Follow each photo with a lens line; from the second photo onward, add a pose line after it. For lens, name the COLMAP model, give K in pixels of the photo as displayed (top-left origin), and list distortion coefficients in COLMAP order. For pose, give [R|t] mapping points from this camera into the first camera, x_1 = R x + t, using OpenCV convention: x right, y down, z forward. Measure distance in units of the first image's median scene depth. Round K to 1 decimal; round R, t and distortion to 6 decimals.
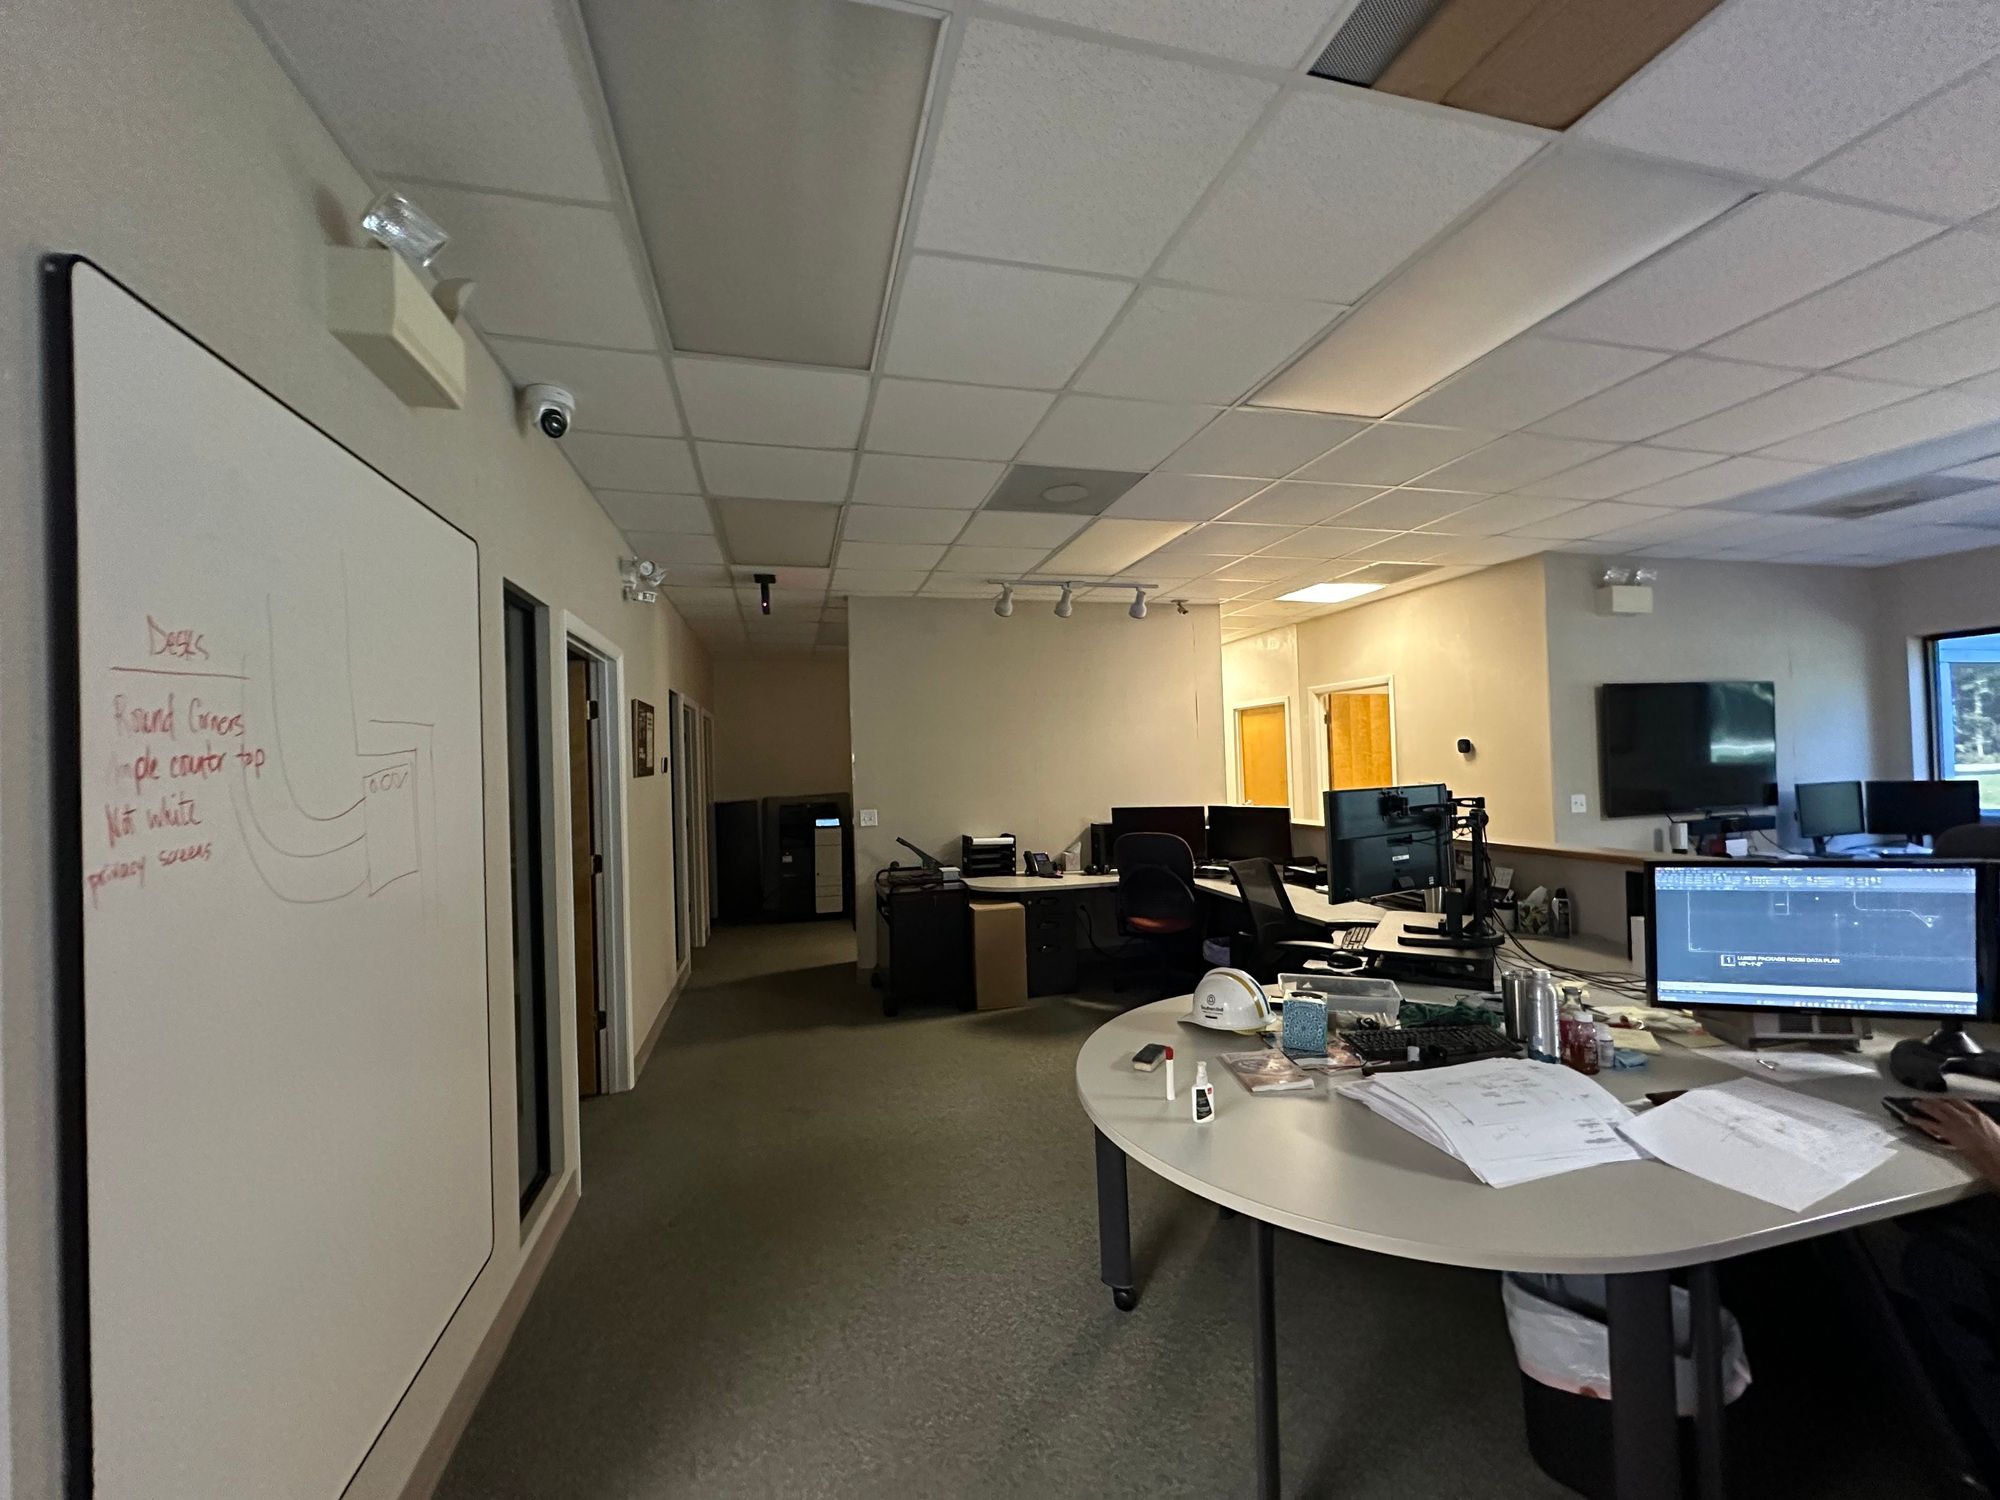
lens RADIAL K [[803.6, 0, 1000.0], [0, 803.6, 750.0], [0, 0, 1]] dist [0.001358, 0.000250]
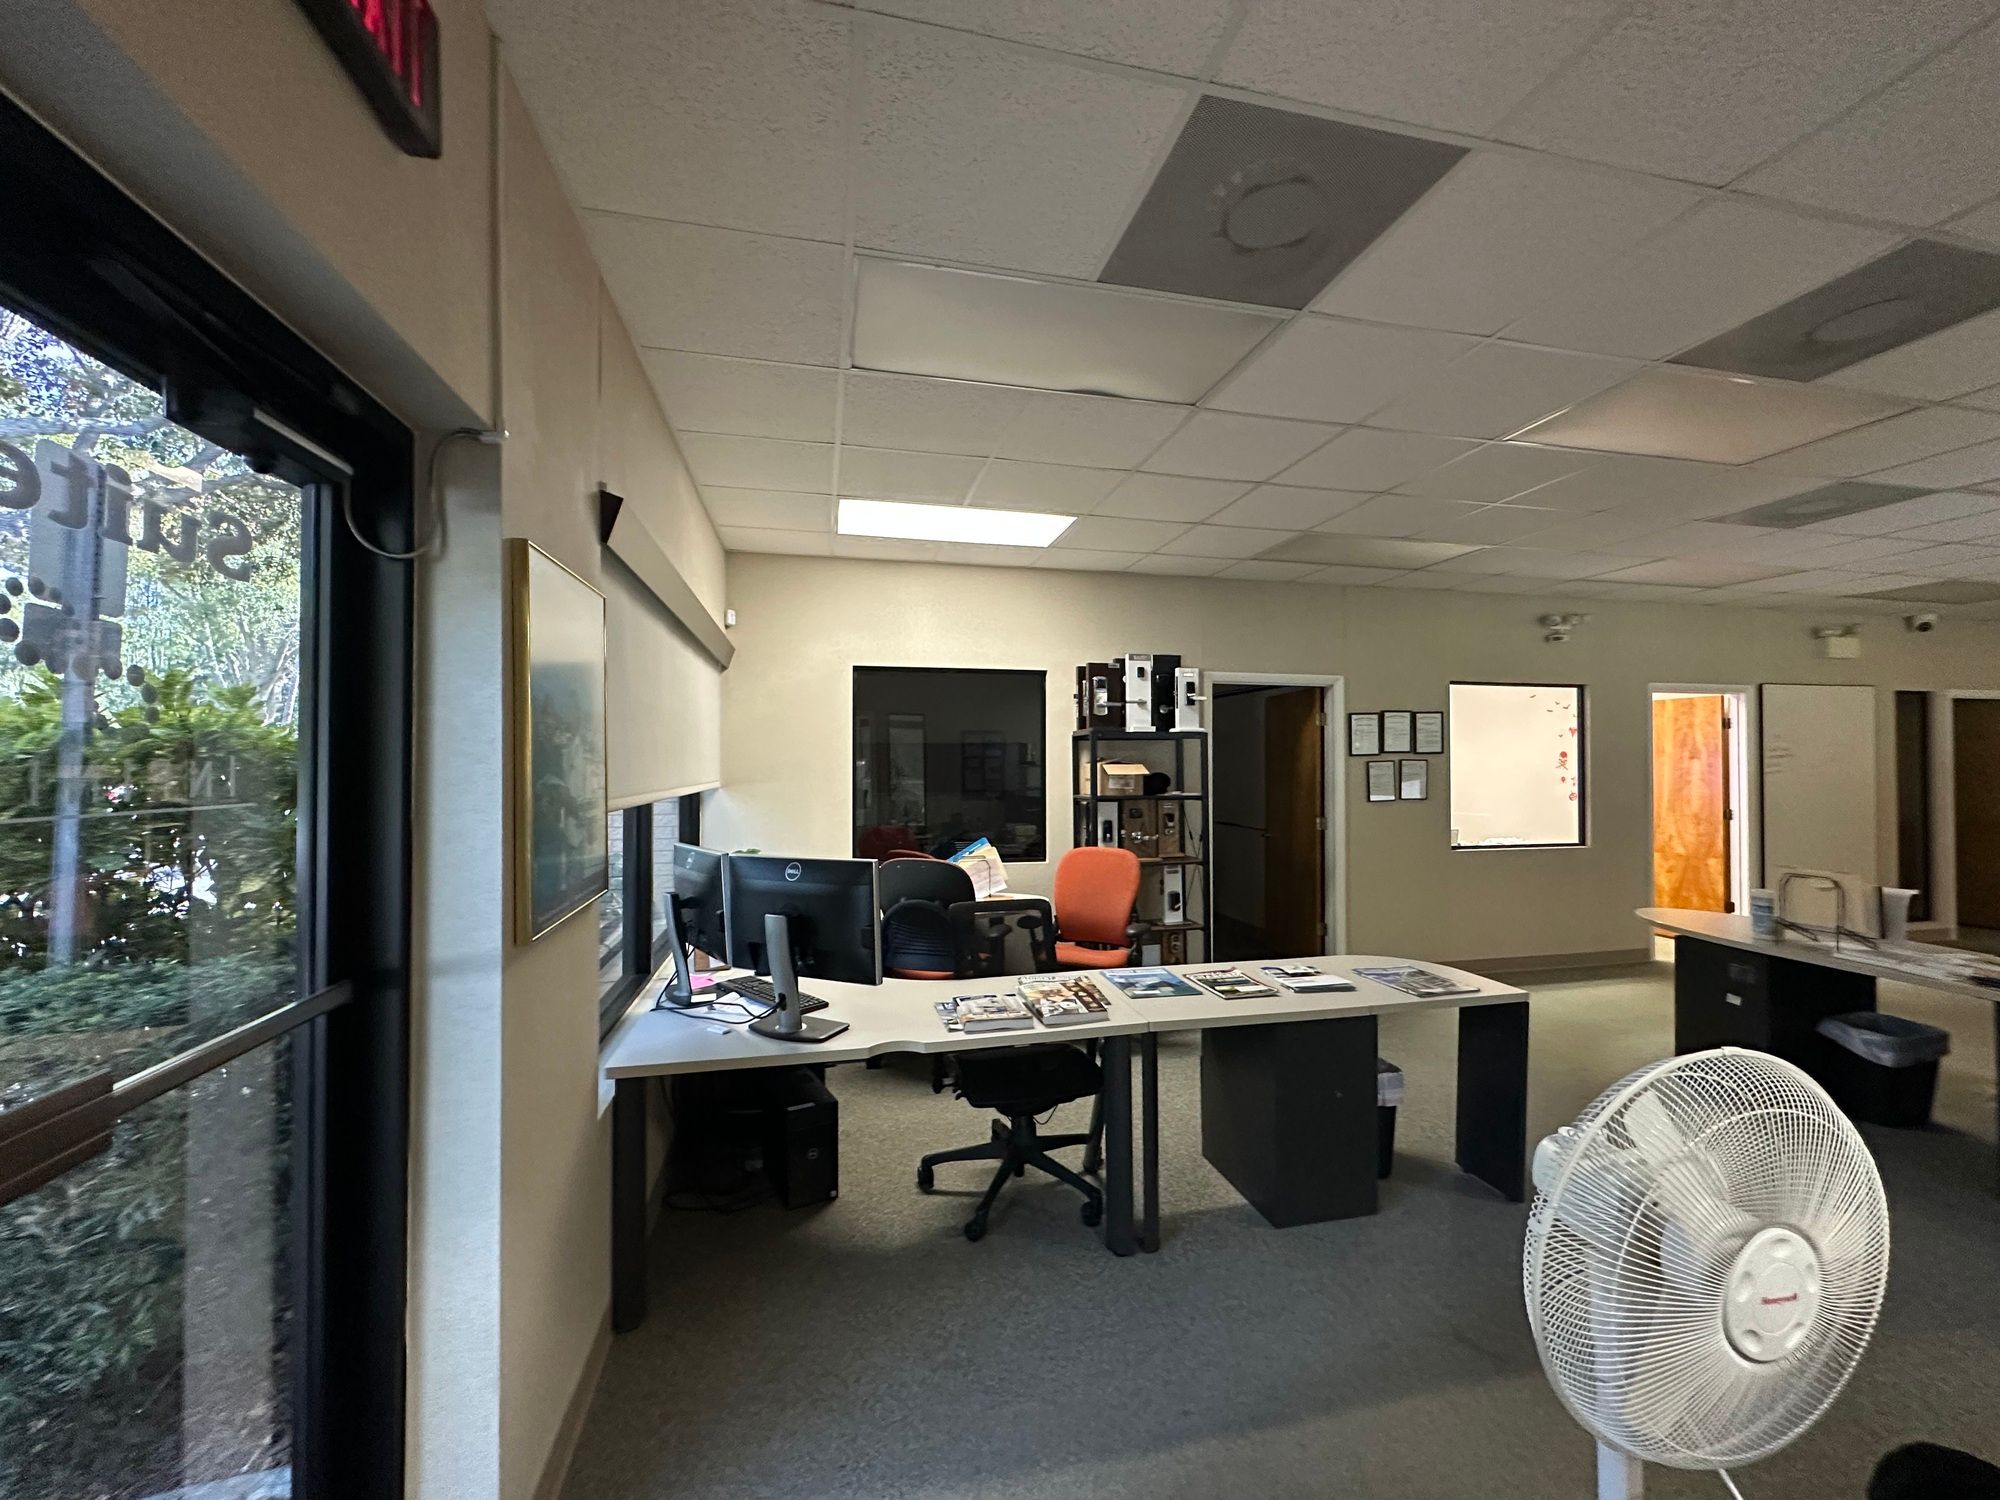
lens RADIAL K [[799.5, 0, 1000.0], [0, 799.5, 750.0], [0, 0, 1]] dist [-0.000278, 0.000263]
pose [[-0.032204, 0.018331, -0.999313, 1.411945], [0.016126, 0.999711, 0.017819, -0.064061], [0.999351, -0.015541, -0.032490, -1.269638]]
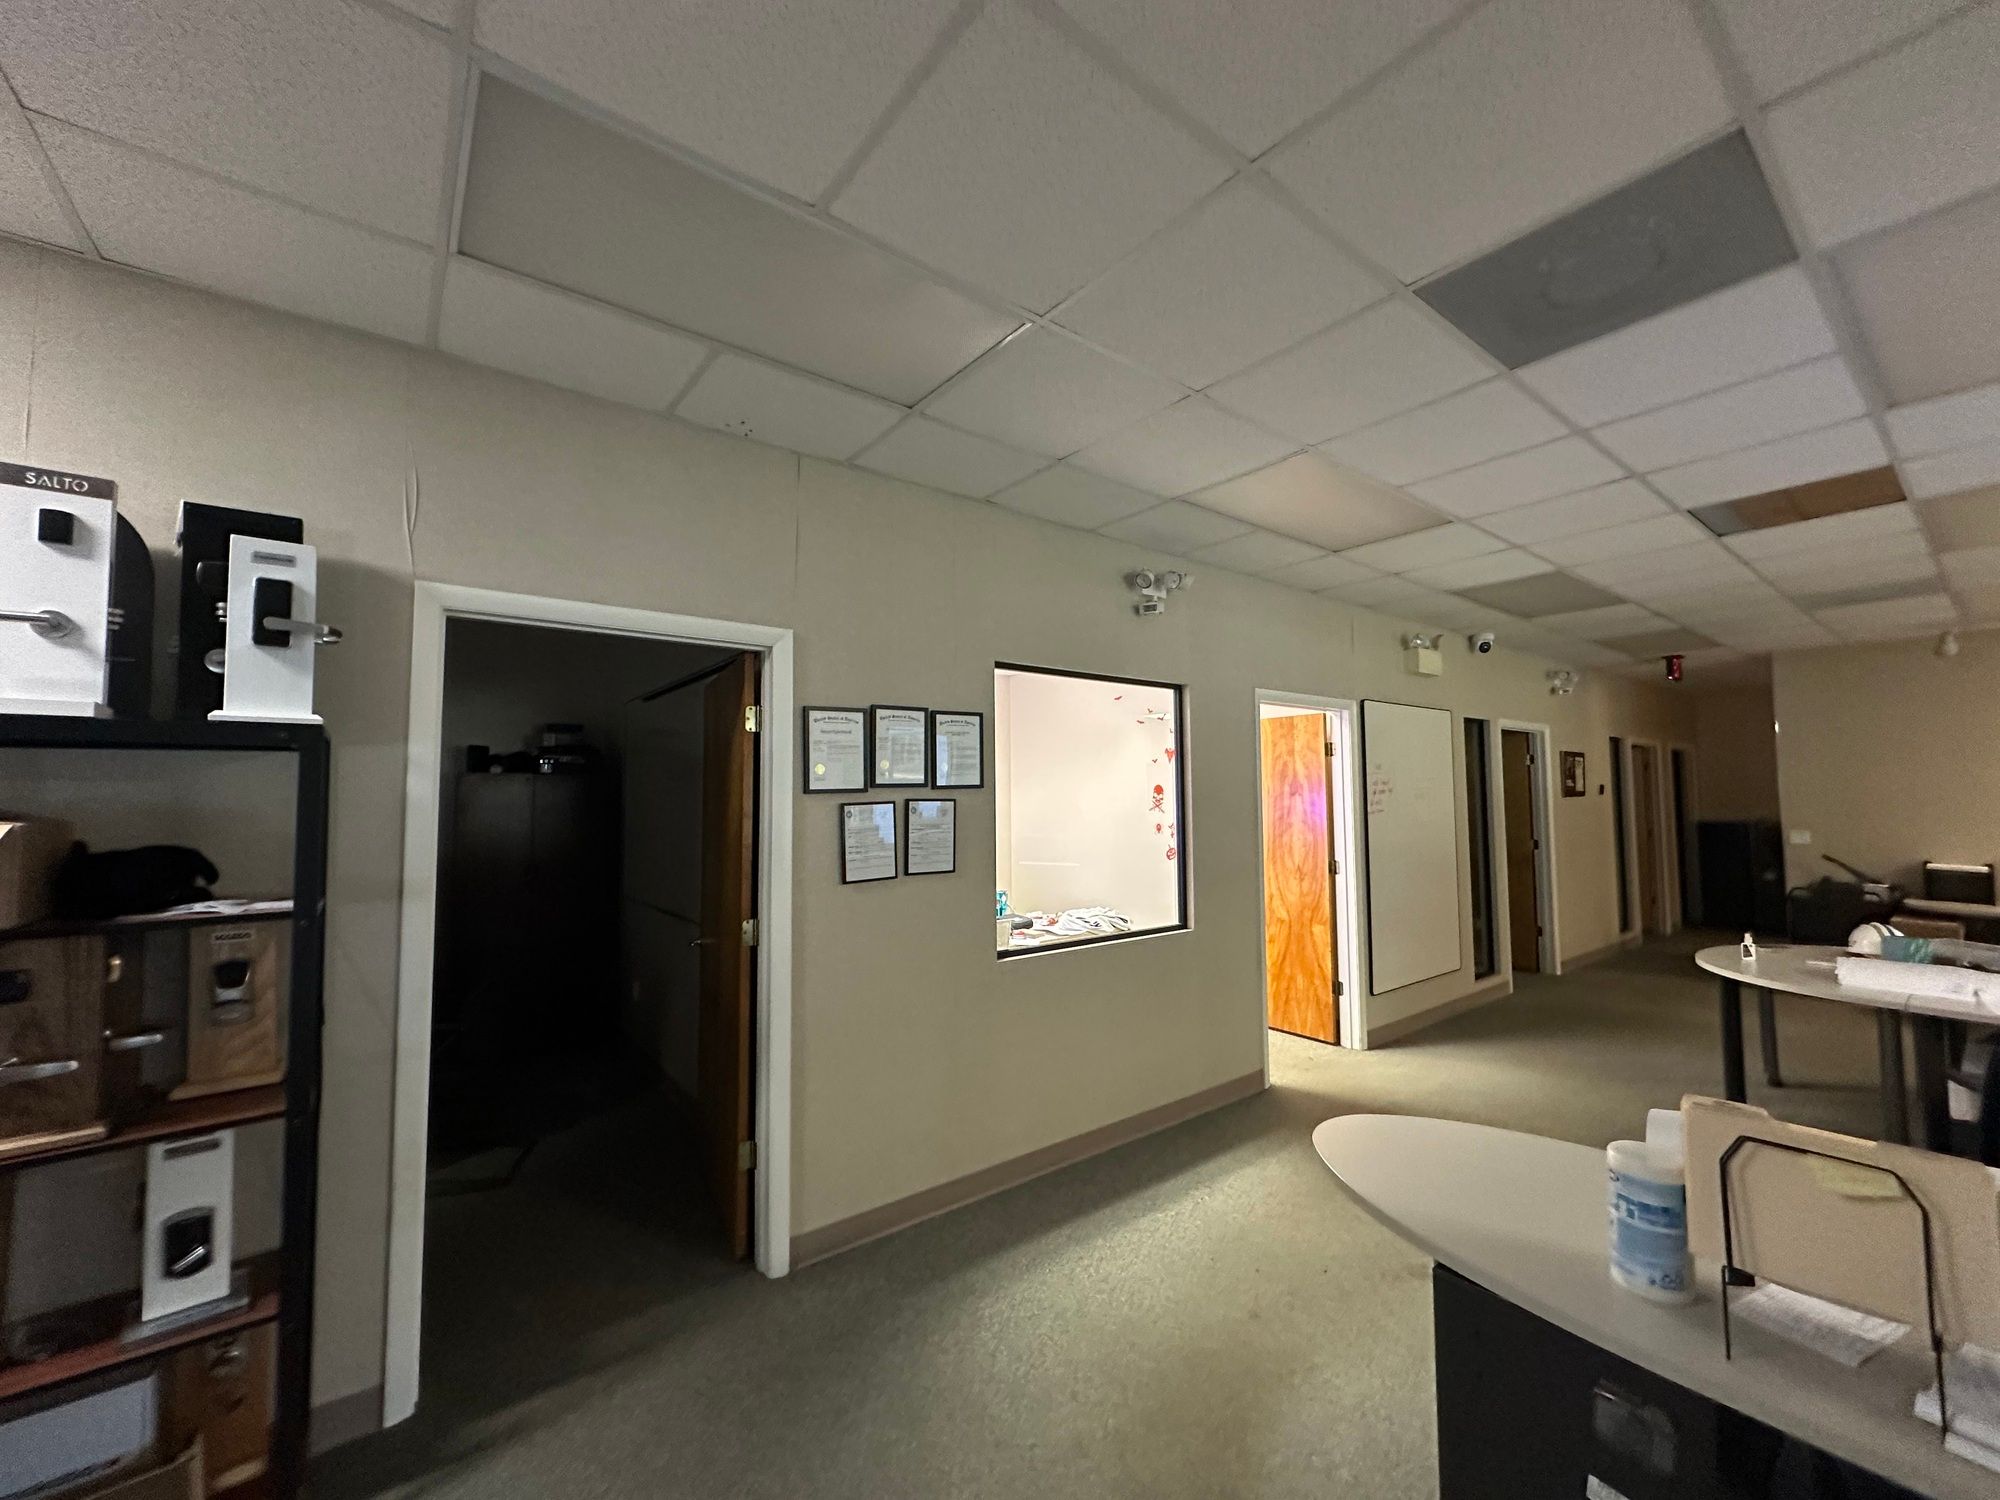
lens RADIAL K [[799.5, 0, 1000.0], [0, 799.5, 750.0], [0, 0, 1]] dist [-0.000278, 0.000263]
pose [[0.392144, -0.025536, -0.919550, 0.682589], [0.008179, 0.999672, -0.024273, -0.037105], [0.919868, 0.001997, 0.392224, -0.810967]]
